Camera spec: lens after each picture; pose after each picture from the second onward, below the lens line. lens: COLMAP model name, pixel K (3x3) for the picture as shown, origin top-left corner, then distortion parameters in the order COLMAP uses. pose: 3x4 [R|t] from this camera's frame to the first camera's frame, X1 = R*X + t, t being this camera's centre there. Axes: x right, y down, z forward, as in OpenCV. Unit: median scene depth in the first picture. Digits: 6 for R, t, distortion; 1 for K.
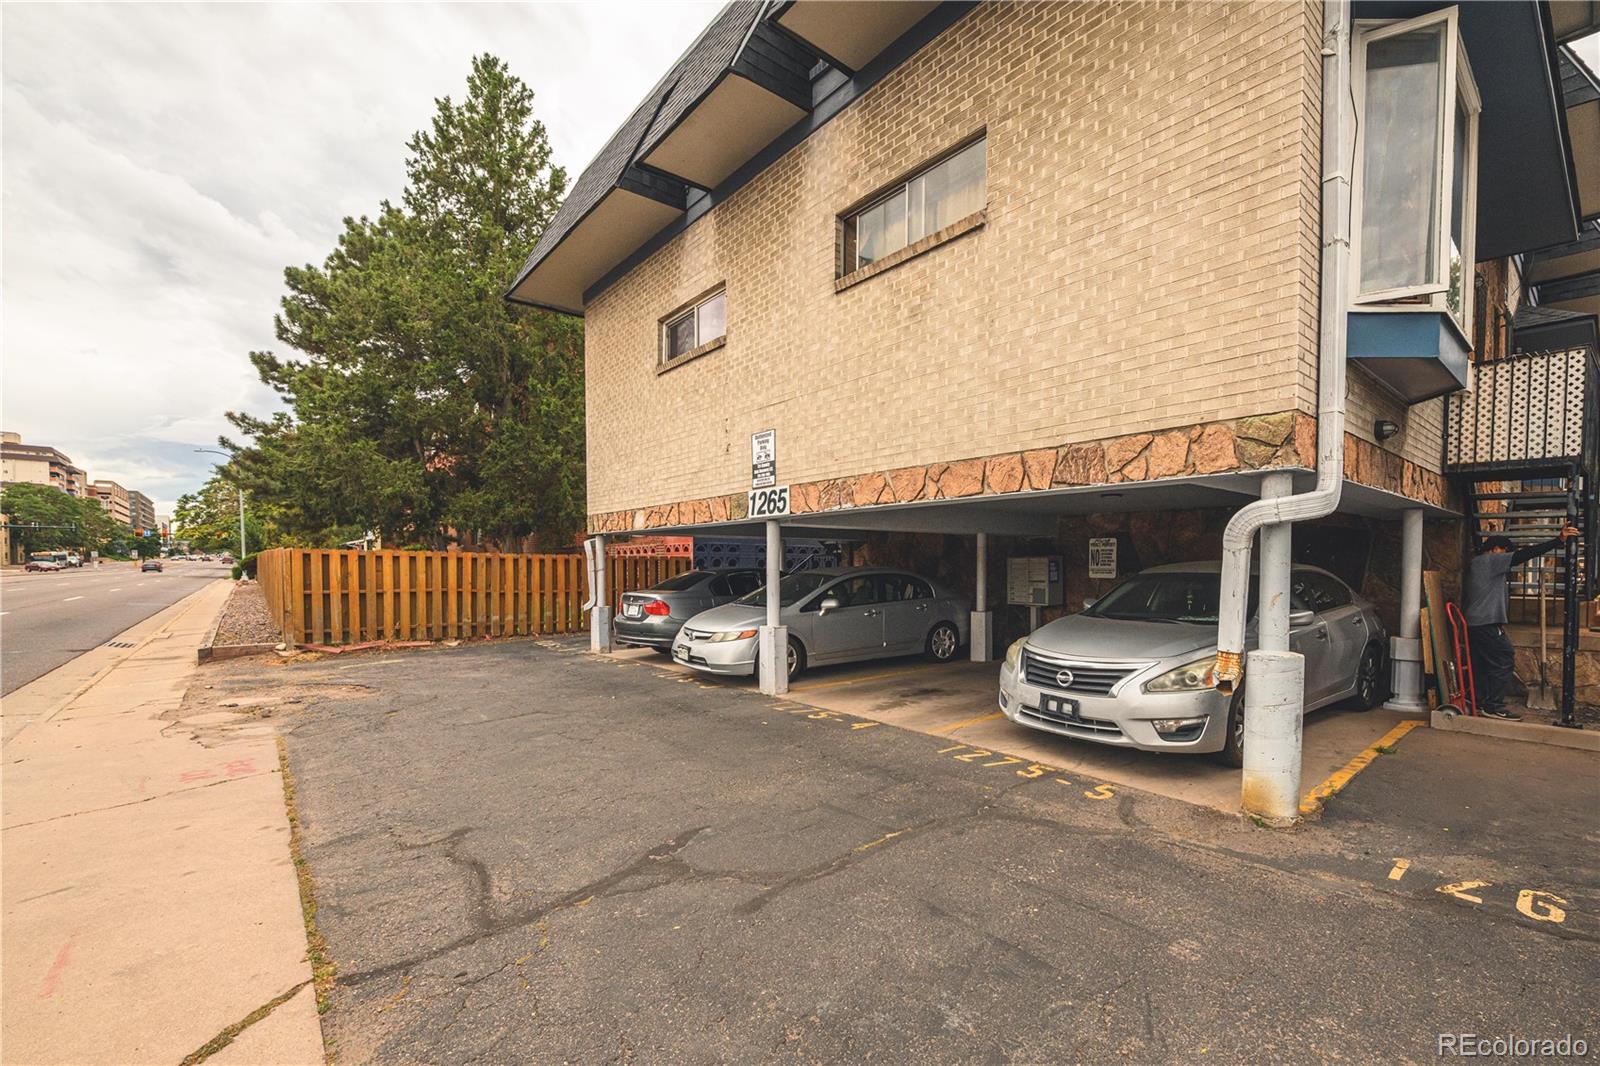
lens RADIAL K [[659.0, 0, 902.8], [0, 659.0, 585.8], [0, 0, 1]] dist [-0.000501, -0.000227]
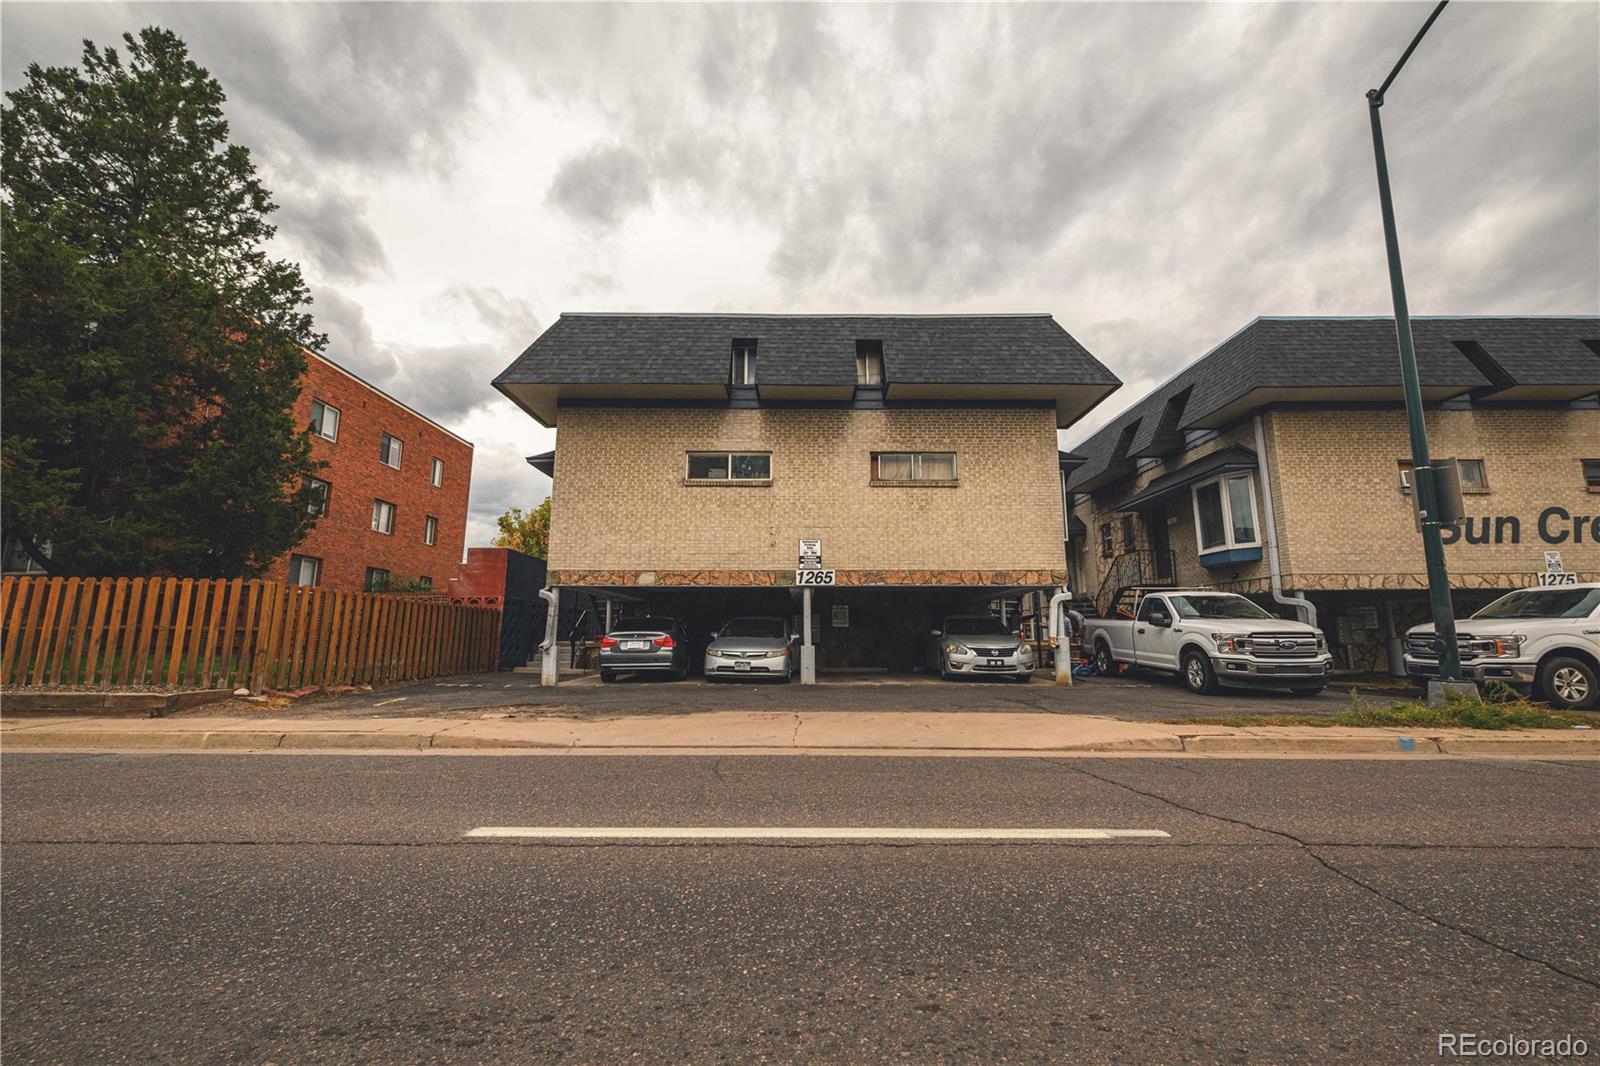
lens RADIAL K [[630.9, 0, 800.0], [0, 630.9, 533.0], [0, 0, 1]] dist [0.000411, -0.000363]
pose [[0.707129, 0.118123, 0.697148, -1.521251], [0.020683, 0.982070, -0.187379, 0.084807], [-0.706782, 0.146921, 0.692007, -0.228255]]
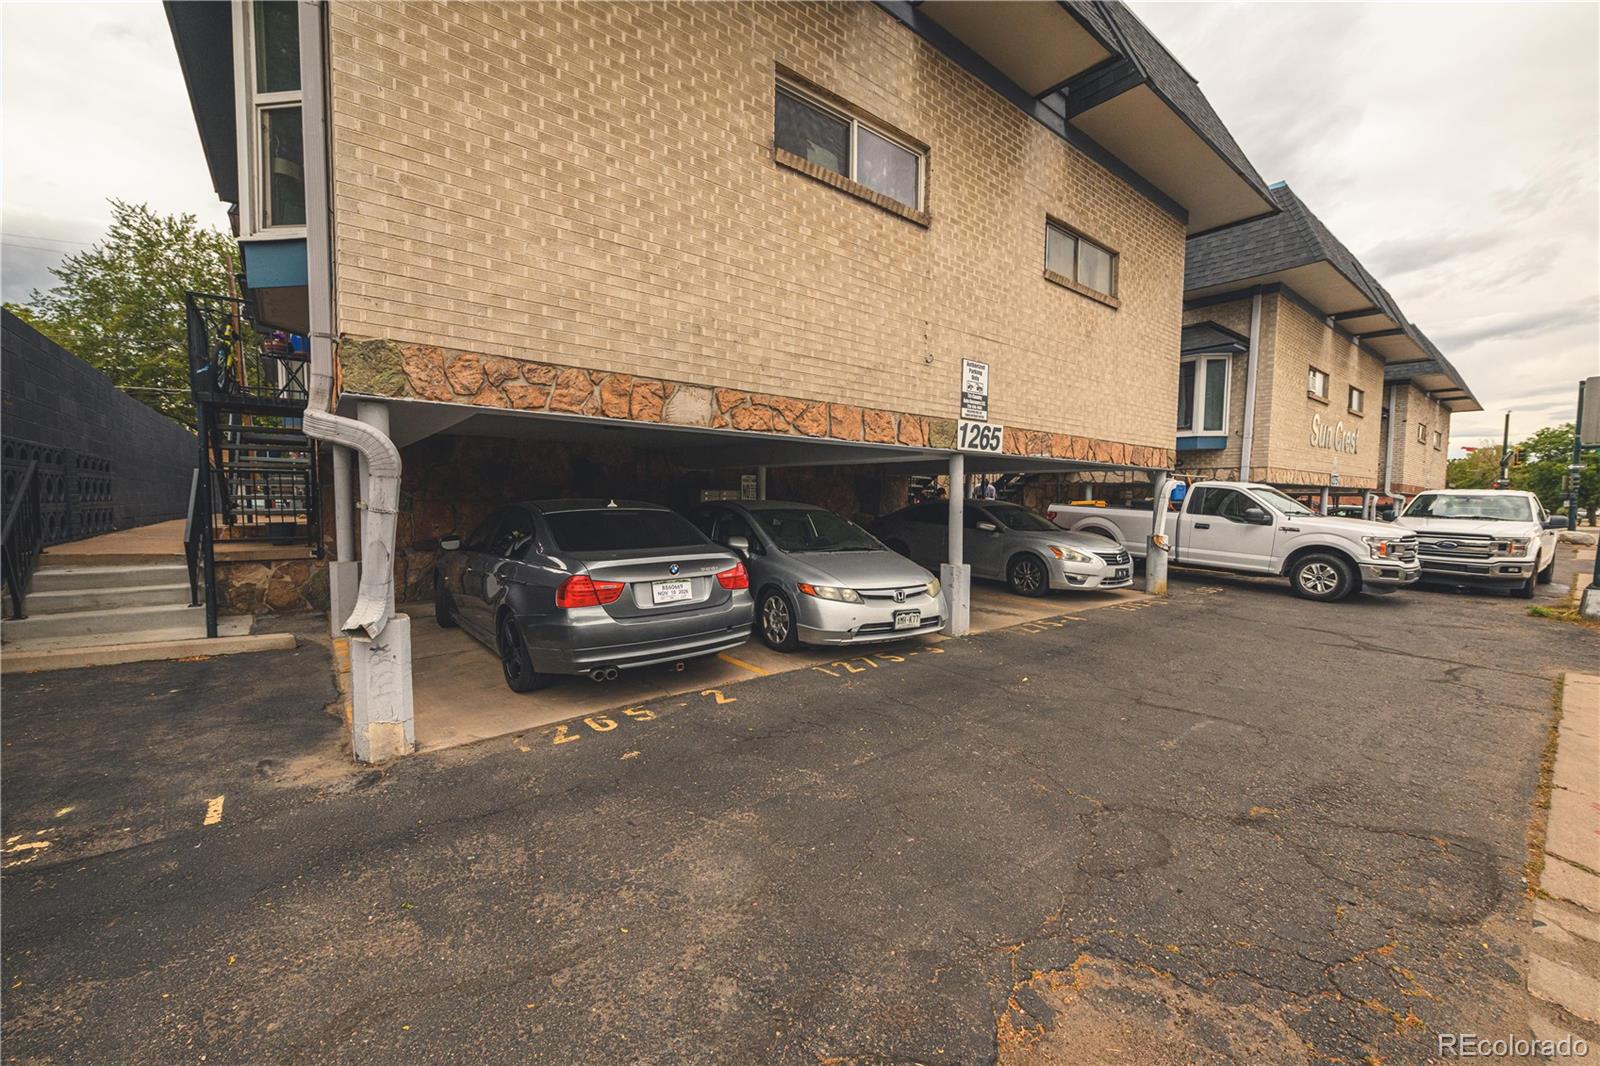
lens RADIAL K [[629.0, 0, 803.8], [0, 629.0, 536.0], [0, 0, 1]] dist [0.000747, -0.000266]
pose [[0.101506, -0.058238, 0.993129, -1.185608], [0.018348, 0.998225, 0.056661, -0.038583], [-0.994666, 0.012471, 0.102395, 1.187095]]
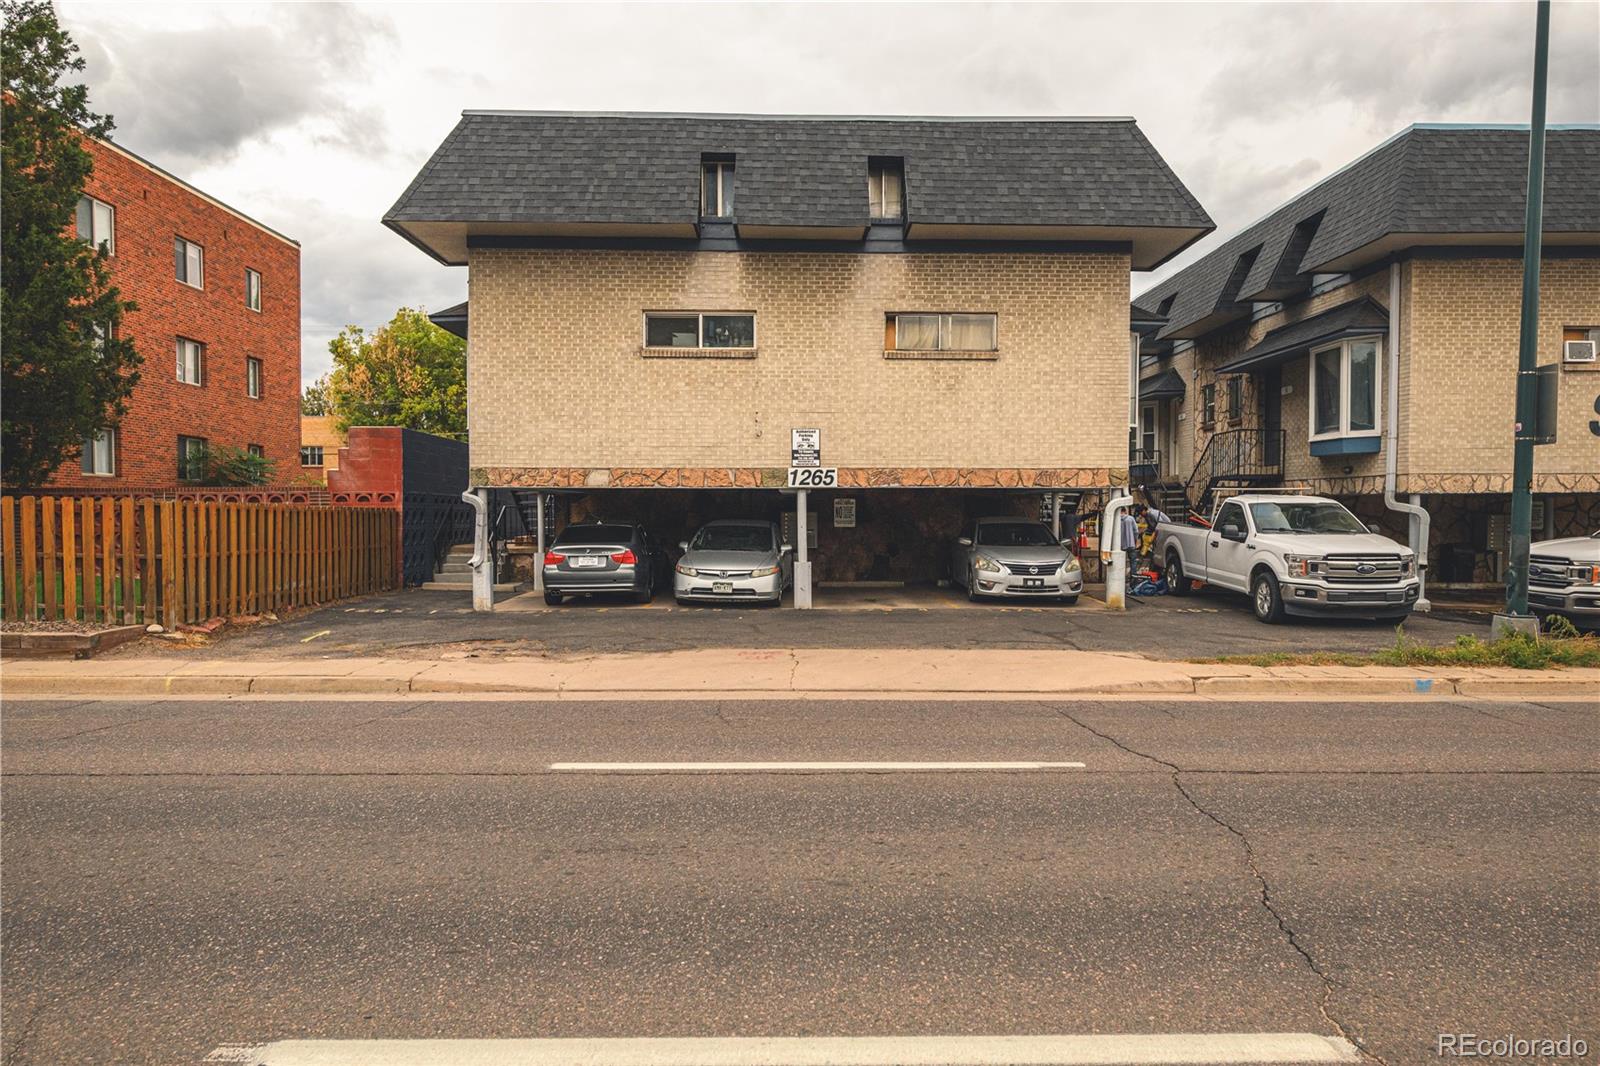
lens RADIAL K [[979.3, 0, 802.6], [0, 979.3, 534.4], [0, 0, 1]] dist [-0.000635, 0.002253]
pose [[0.694337, -0.016622, 0.719458, -1.830401], [0.021164, 0.999772, 0.002673, -0.005483], [-0.719339, 0.013371, 0.694530, -0.514419]]
